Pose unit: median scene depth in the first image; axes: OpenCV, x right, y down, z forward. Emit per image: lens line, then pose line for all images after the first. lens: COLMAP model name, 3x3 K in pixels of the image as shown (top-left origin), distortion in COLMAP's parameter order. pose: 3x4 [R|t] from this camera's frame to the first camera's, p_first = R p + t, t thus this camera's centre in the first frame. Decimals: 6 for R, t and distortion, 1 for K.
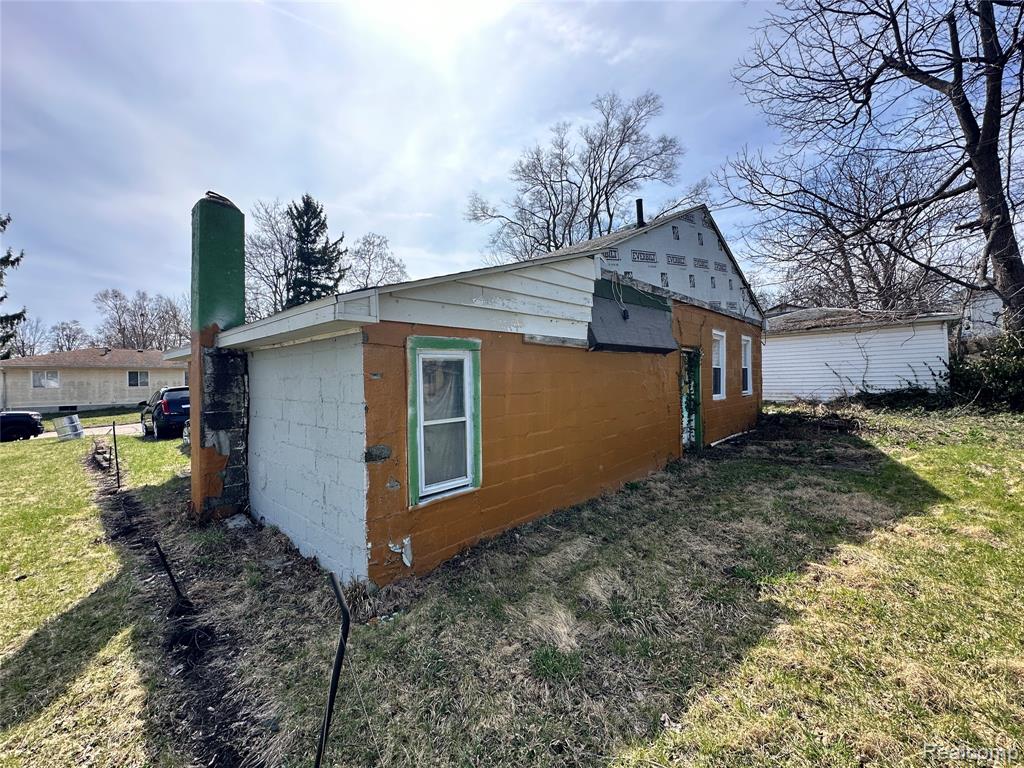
lens RADIAL K [[410.8, 0, 507.0], [0, 410.8, 379.1], [0, 0, 1]] dist [-0.003931, 0.001270]
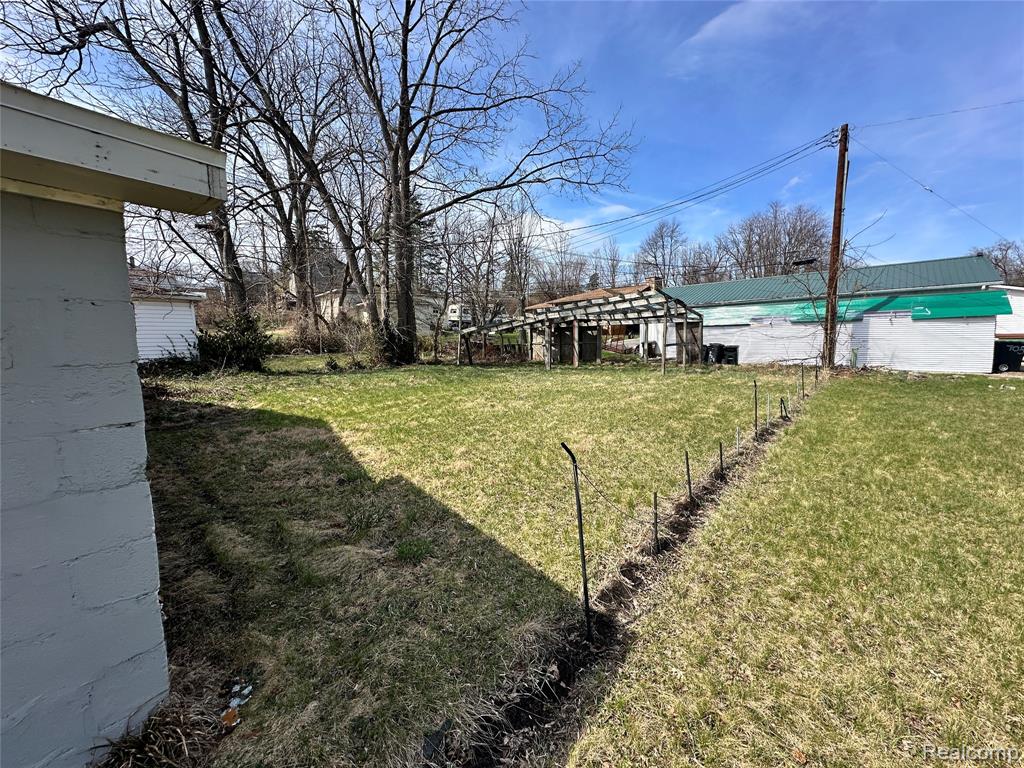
lens RADIAL K [[410.8, 0, 513.2], [0, 410.8, 385.8], [0, 0, 1]] dist [-0.003931, 0.001270]
pose [[-0.090804, -0.087083, 0.992054, -0.254934], [0.012487, 0.995992, 0.088572, 0.013497], [-0.995790, 0.020431, -0.089353, 0.172454]]
